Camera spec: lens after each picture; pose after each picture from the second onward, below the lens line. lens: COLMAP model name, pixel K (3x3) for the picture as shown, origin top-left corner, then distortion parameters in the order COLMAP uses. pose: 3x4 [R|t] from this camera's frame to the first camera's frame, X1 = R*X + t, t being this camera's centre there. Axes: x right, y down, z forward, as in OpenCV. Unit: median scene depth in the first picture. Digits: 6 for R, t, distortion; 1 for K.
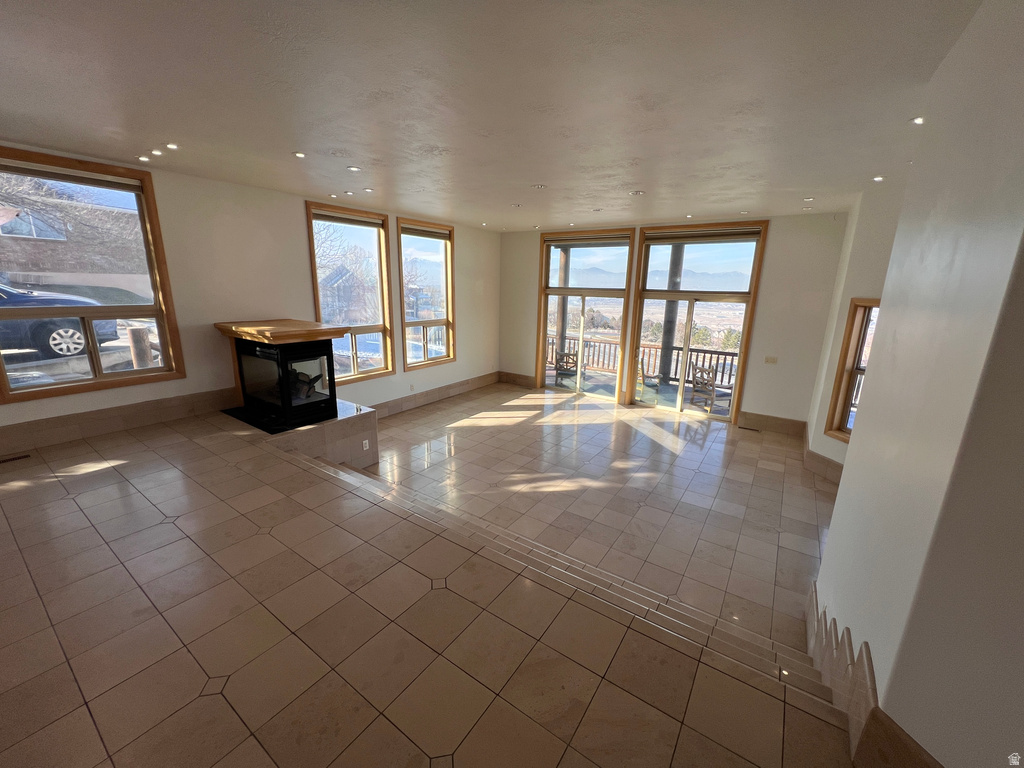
lens RADIAL K [[409.2, 0, 512.0], [0, 409.2, 384.0], [0, 0, 1]] dist [-0.004086, 0.000388]
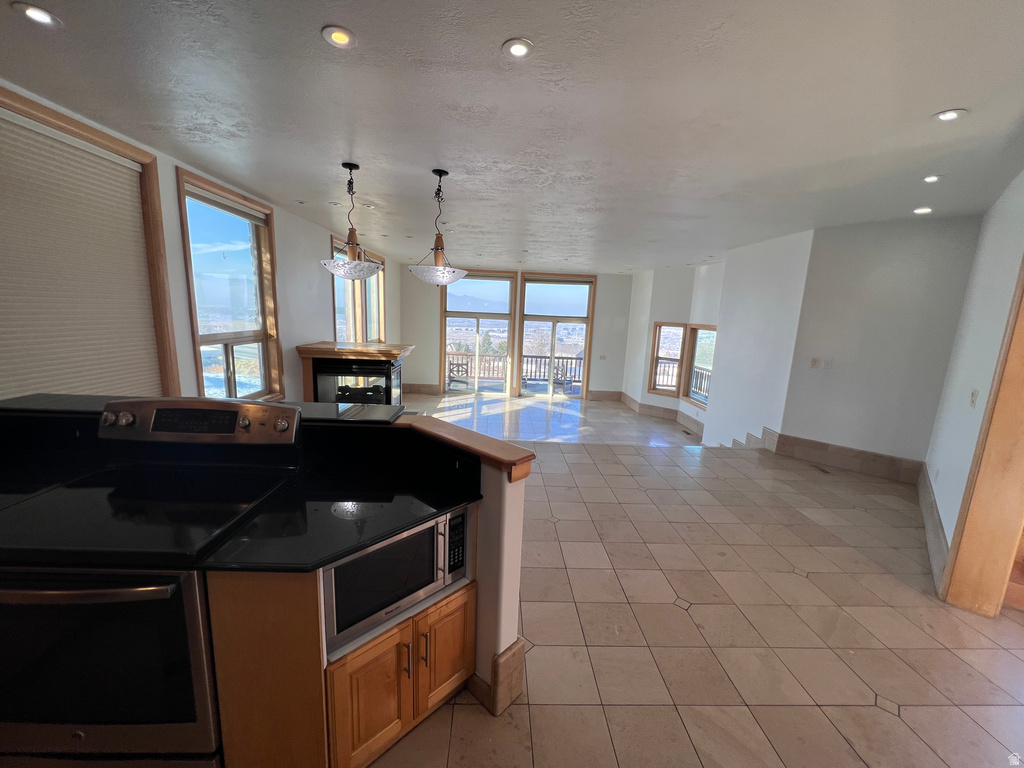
lens RADIAL K [[409.2, 0, 512.0], [0, 409.2, 384.0], [0, 0, 1]] dist [-0.004086, 0.000388]
pose [[0.806106, -0.091146, 0.584709, -0.603907], [0.114682, 0.993397, -0.003252, 0.011787], [-0.580552, 0.069677, 0.811236, -0.126867]]
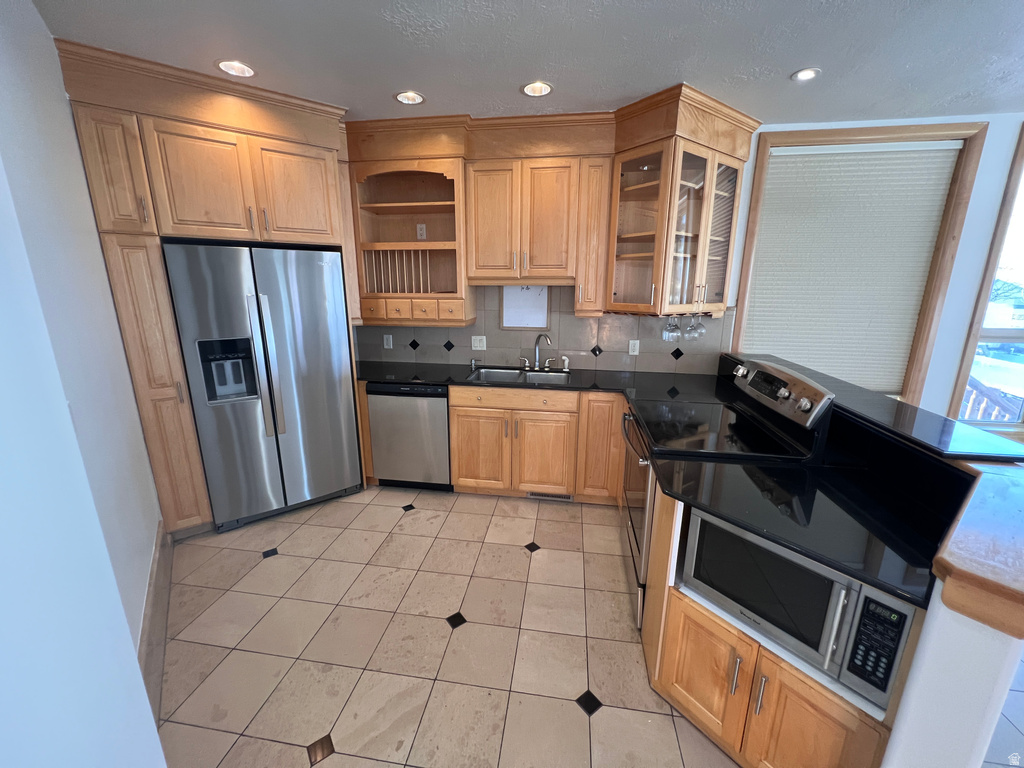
lens RADIAL K [[410.9, 0, 512.0], [0, 410.9, 384.0], [0, 0, 1]] dist [-0.001073, -0.000131]
pose [[0.433839, 0.193494, -0.879968, -0.417104], [-0.210393, 0.971423, 0.109876, 0.018481], [0.876081, 0.137470, 0.462151, -0.107628]]
